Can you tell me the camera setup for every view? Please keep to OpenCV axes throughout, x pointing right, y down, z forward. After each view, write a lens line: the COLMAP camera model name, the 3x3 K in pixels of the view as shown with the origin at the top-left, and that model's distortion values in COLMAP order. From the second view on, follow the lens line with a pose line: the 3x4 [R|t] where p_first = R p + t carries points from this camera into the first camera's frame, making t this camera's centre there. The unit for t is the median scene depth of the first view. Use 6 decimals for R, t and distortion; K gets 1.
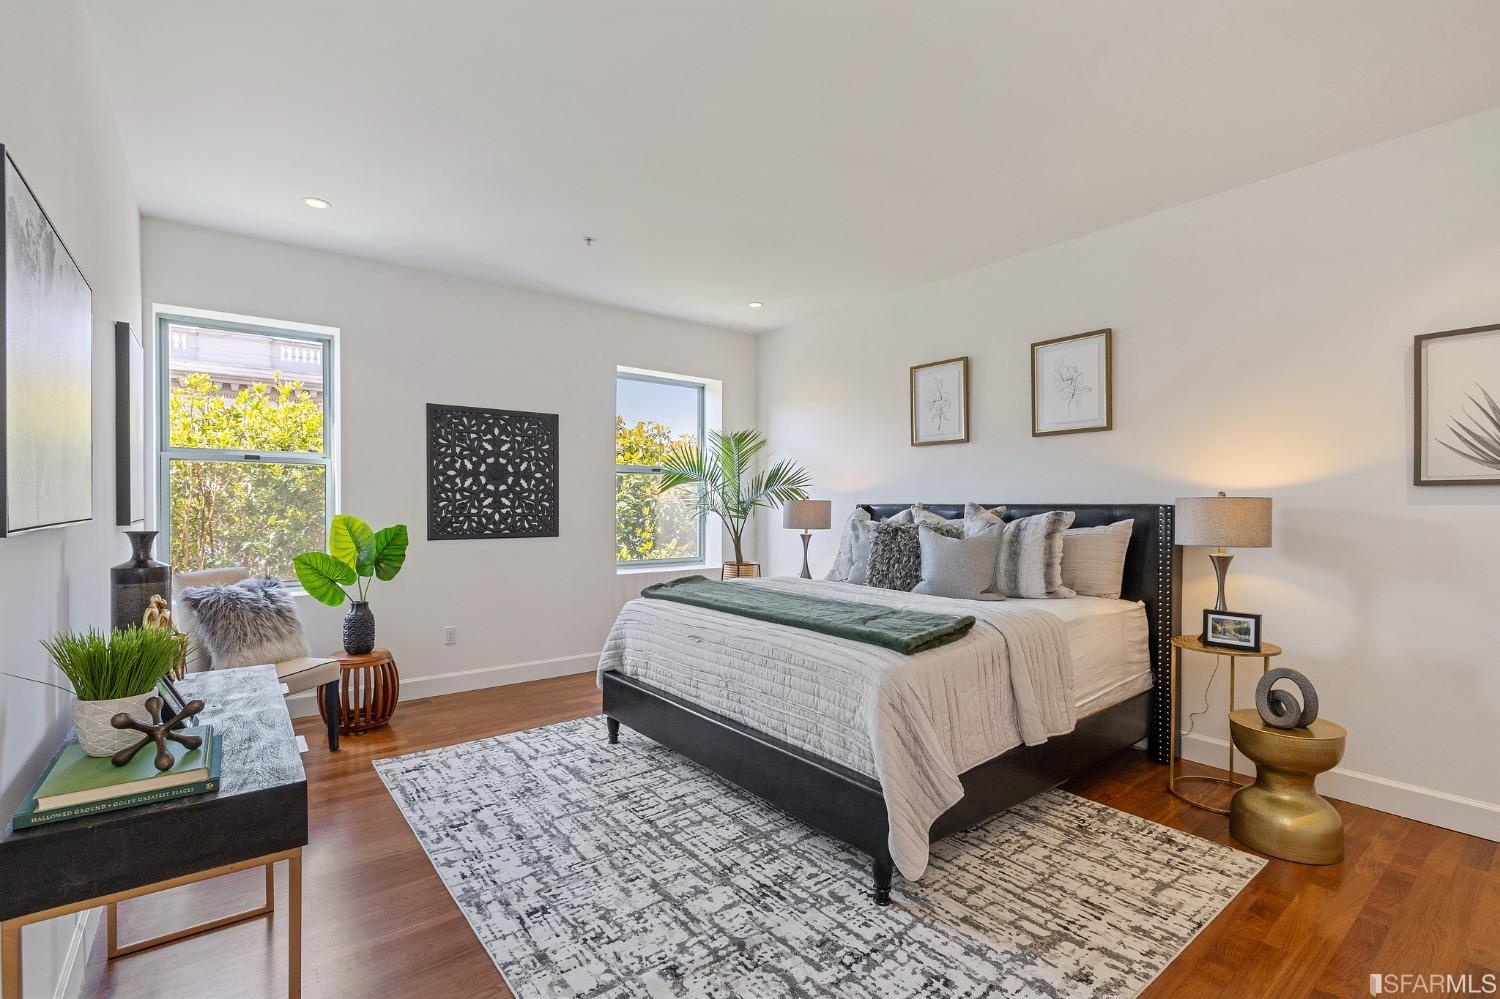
lens RADIAL K [[681.3, 0, 750.4], [0, 681.3, 502.2], [0, 0, 1]] dist [-0.001006, -0.000084]
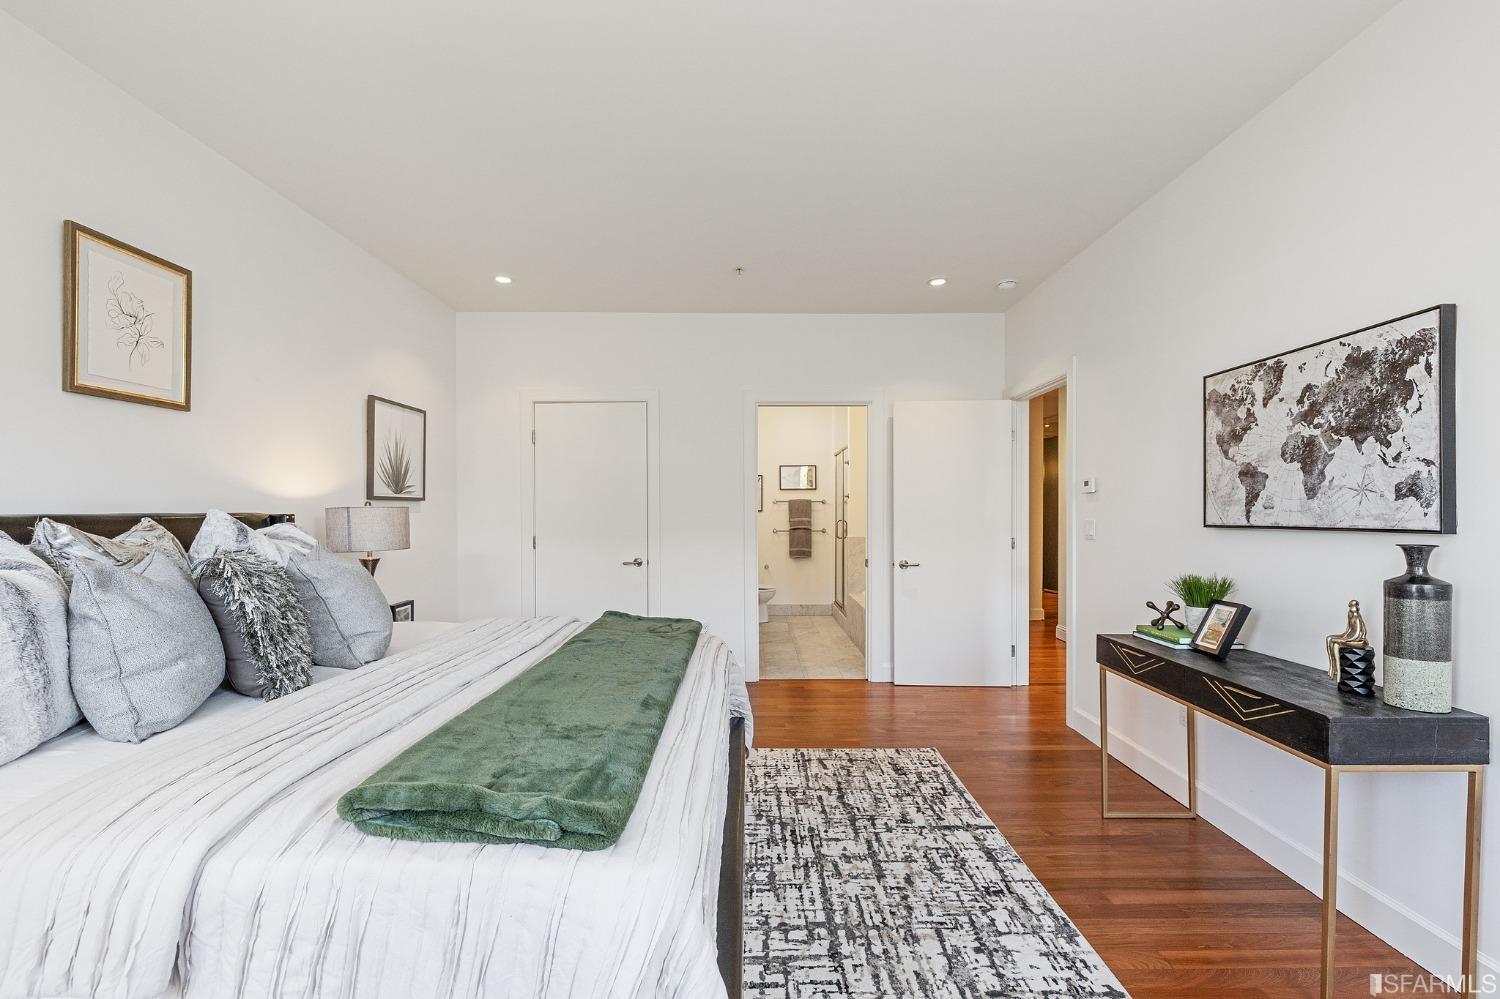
lens RADIAL K [[644.2, 0, 749.5], [0, 644.2, 510.9], [0, 0, 1]] dist [0.001999, -0.000555]
pose [[-0.784243, -0.002272, 0.620450, -0.606487], [-0.003966, 0.999991, -0.001351, -0.001525], [-0.620441, -0.003520, -0.784245, 1.931695]]
